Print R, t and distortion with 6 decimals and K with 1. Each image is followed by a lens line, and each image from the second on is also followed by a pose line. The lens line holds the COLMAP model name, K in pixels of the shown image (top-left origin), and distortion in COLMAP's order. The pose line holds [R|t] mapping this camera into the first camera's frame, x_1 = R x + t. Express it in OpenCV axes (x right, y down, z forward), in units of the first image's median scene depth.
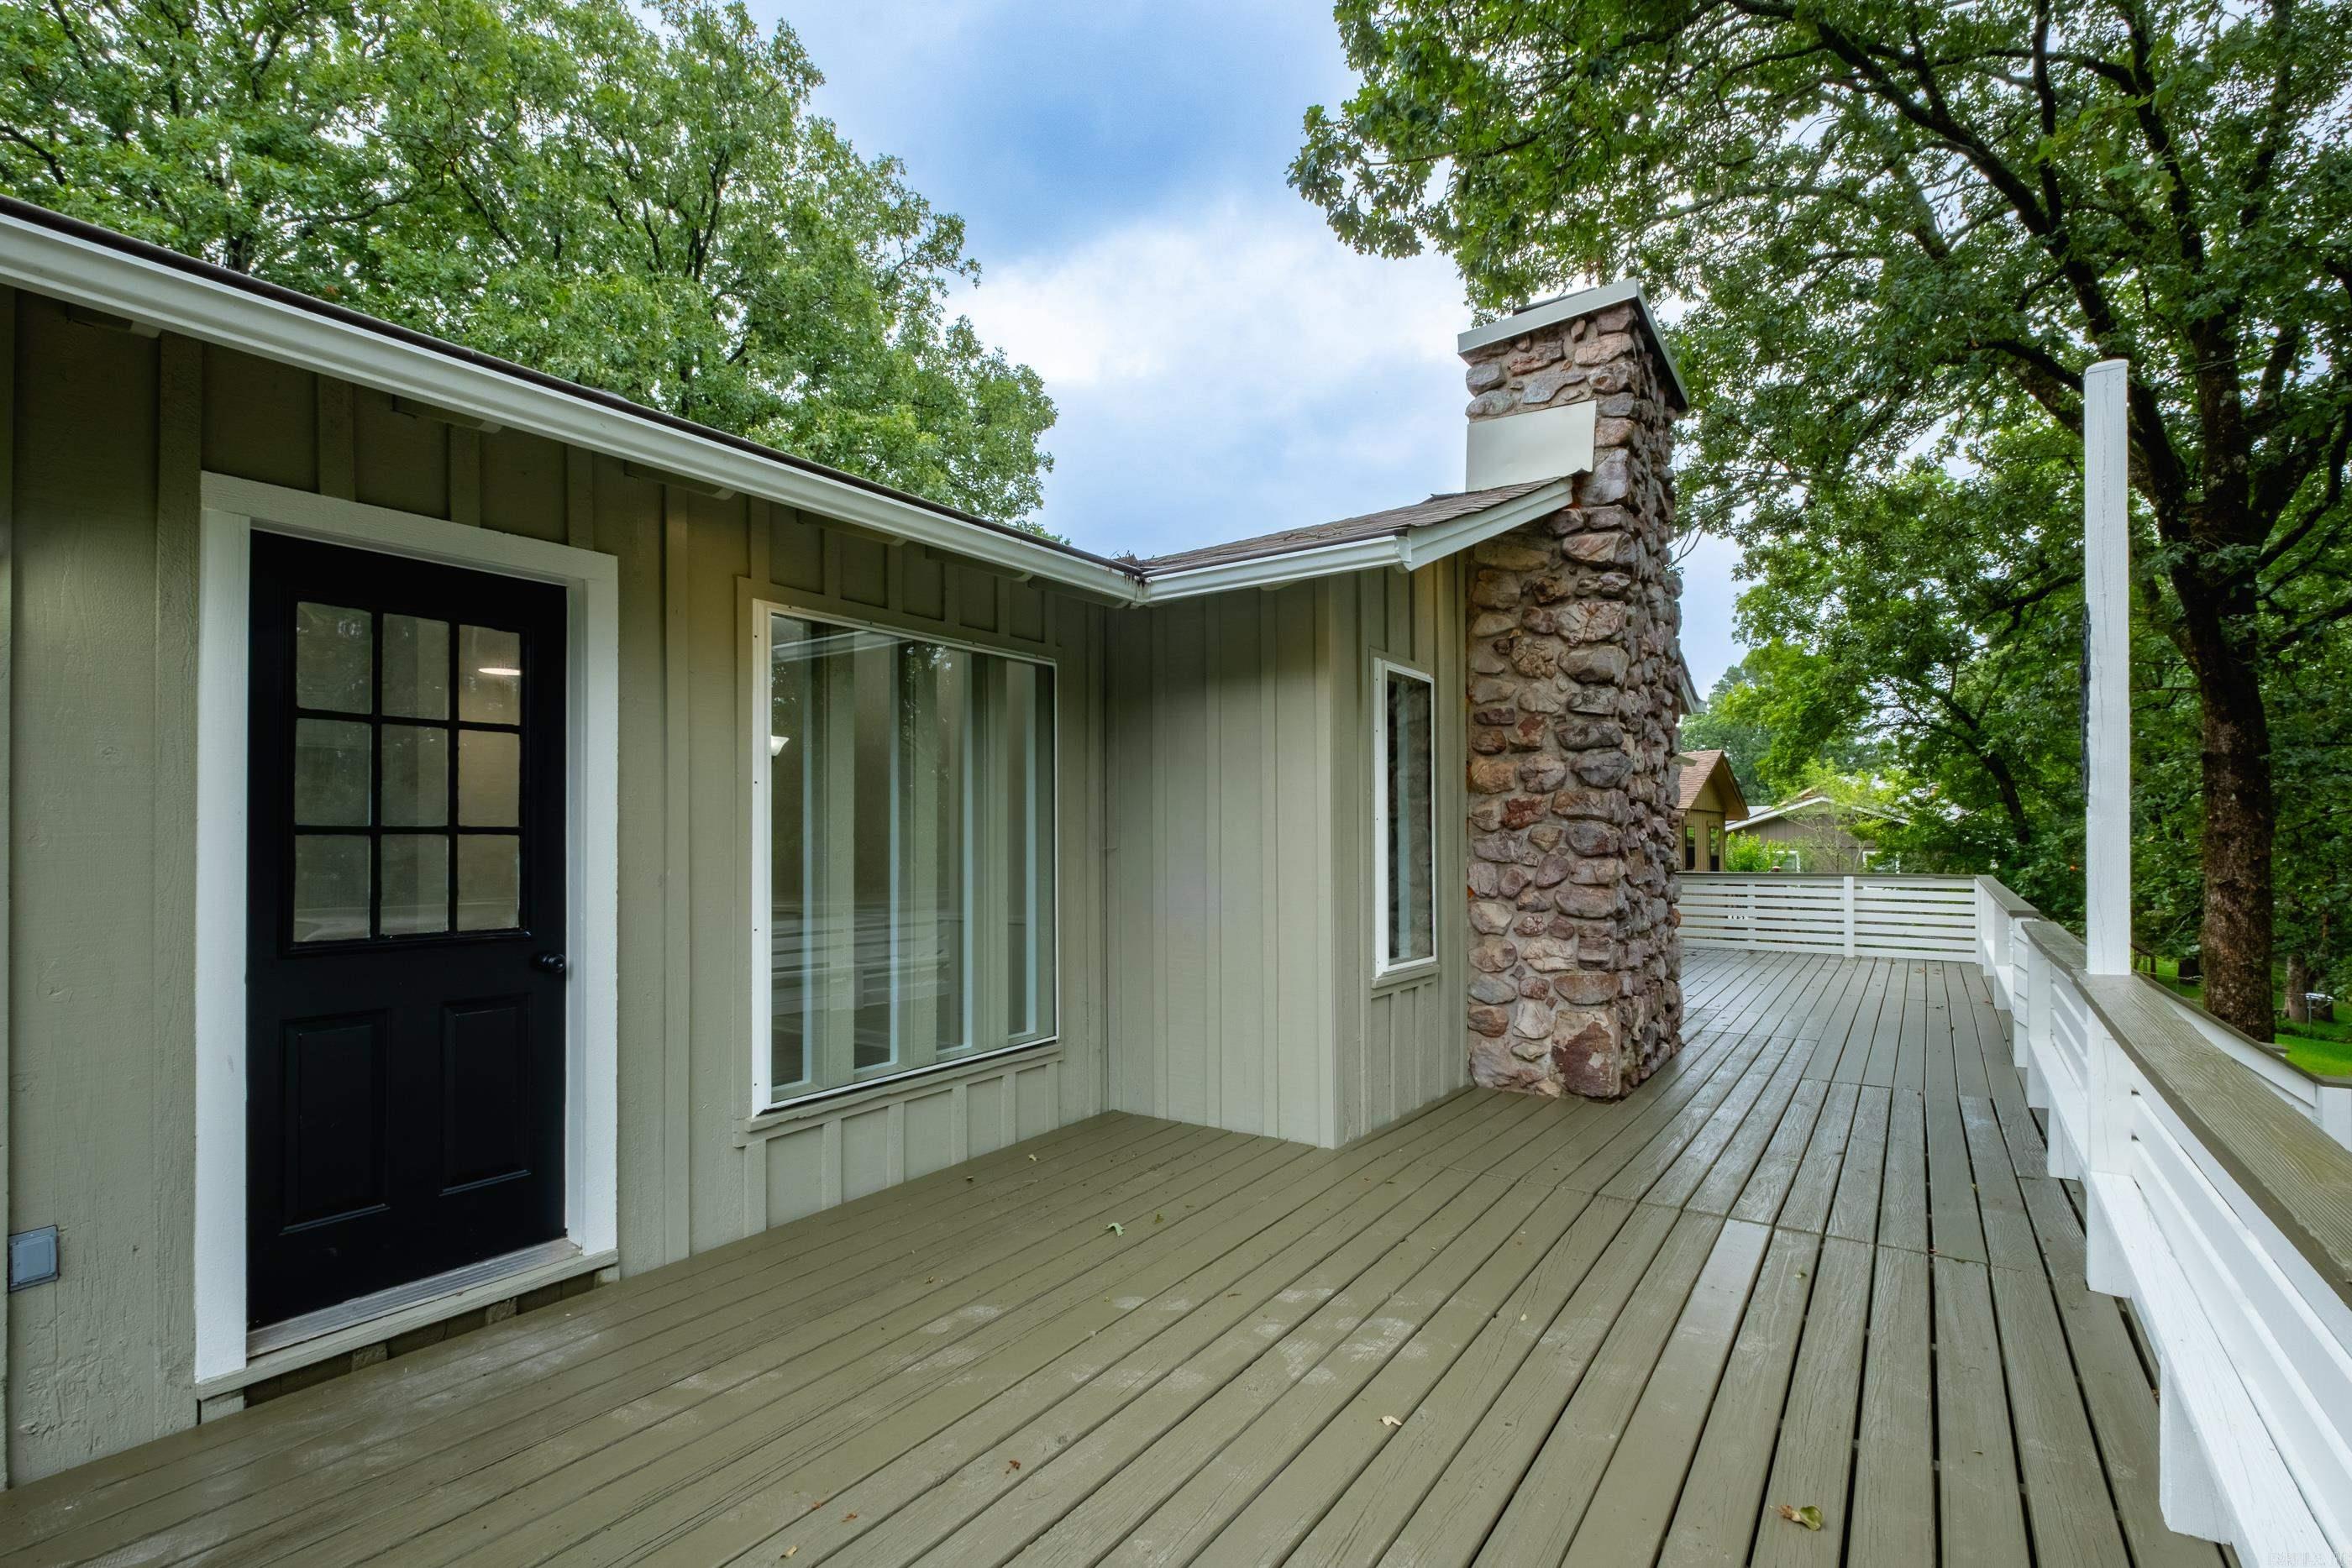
lens RADIAL K [[1059.8, 0, 1167.2], [0, 1059.8, 822.7], [0, 0, 1]] dist [0.011130, -0.008404]
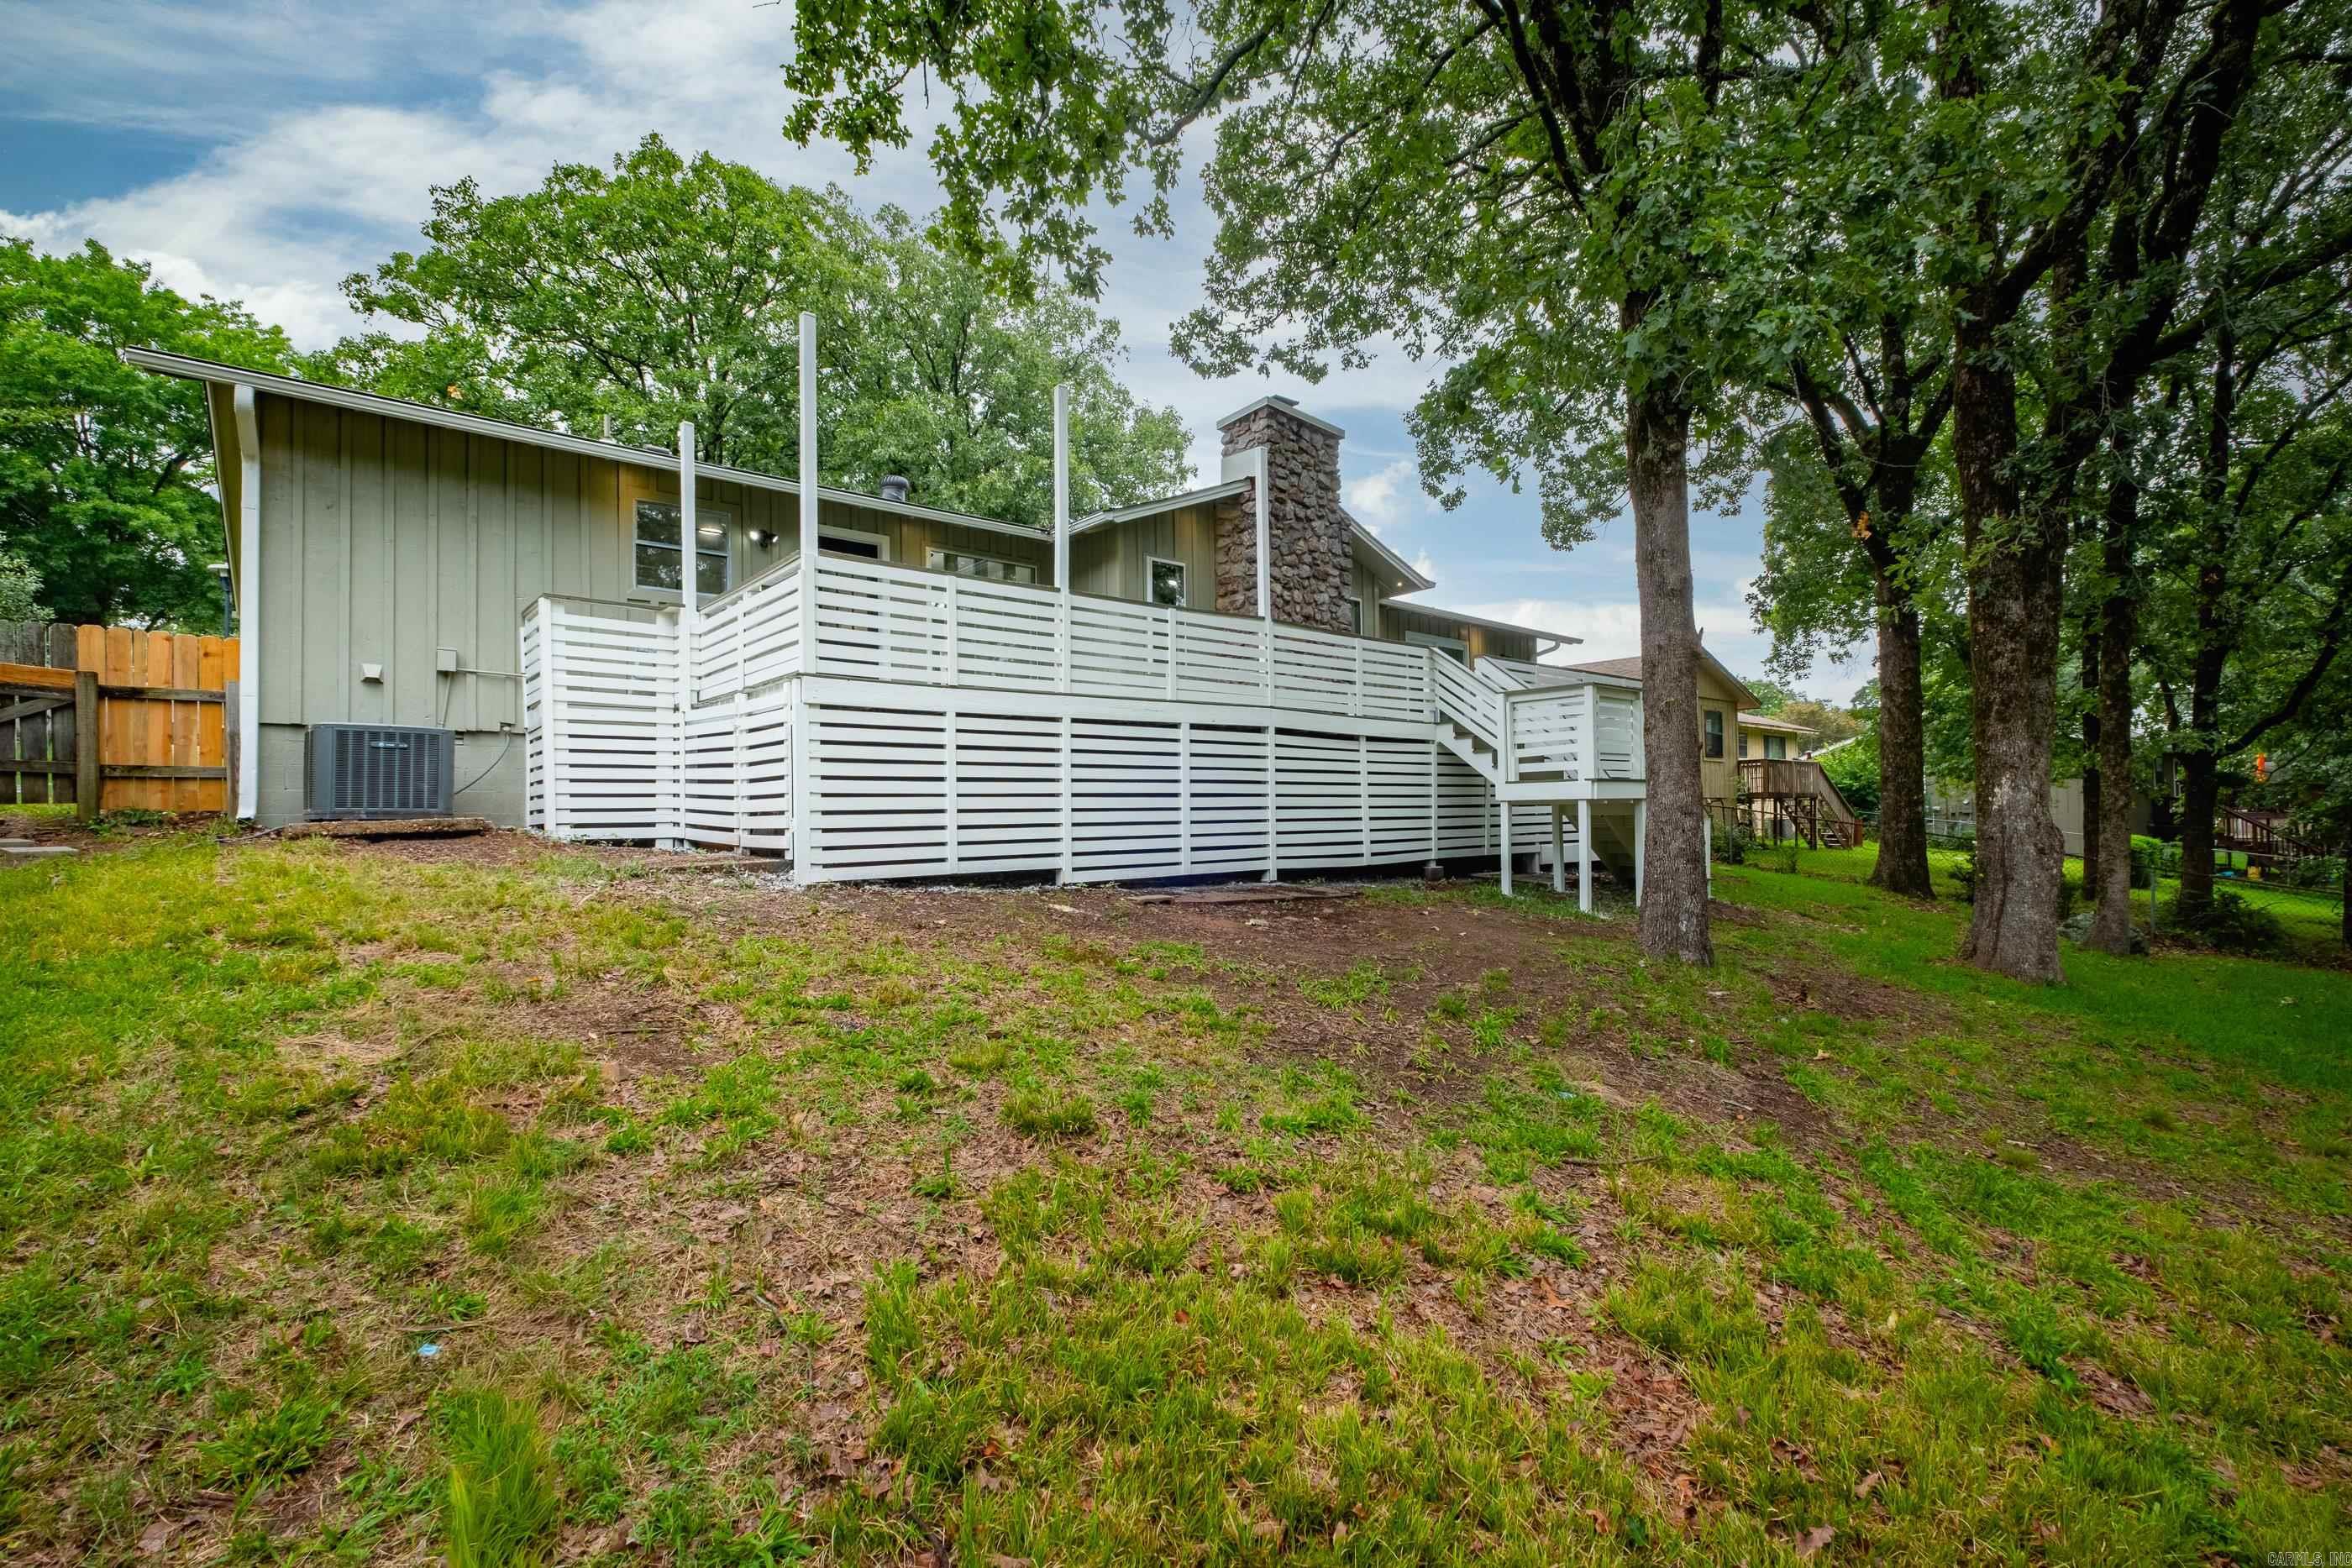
lens RADIAL K [[1059.8, 0, 1167.2], [0, 1059.8, 822.7], [0, 0, 1]] dist [0.011130, -0.008404]
pose [[0.964806, -0.014972, -0.262536, 0.668036], [0.016388, 0.999861, 0.003202, 0.365281], [0.262452, -0.007392, 0.964917, -1.131873]]
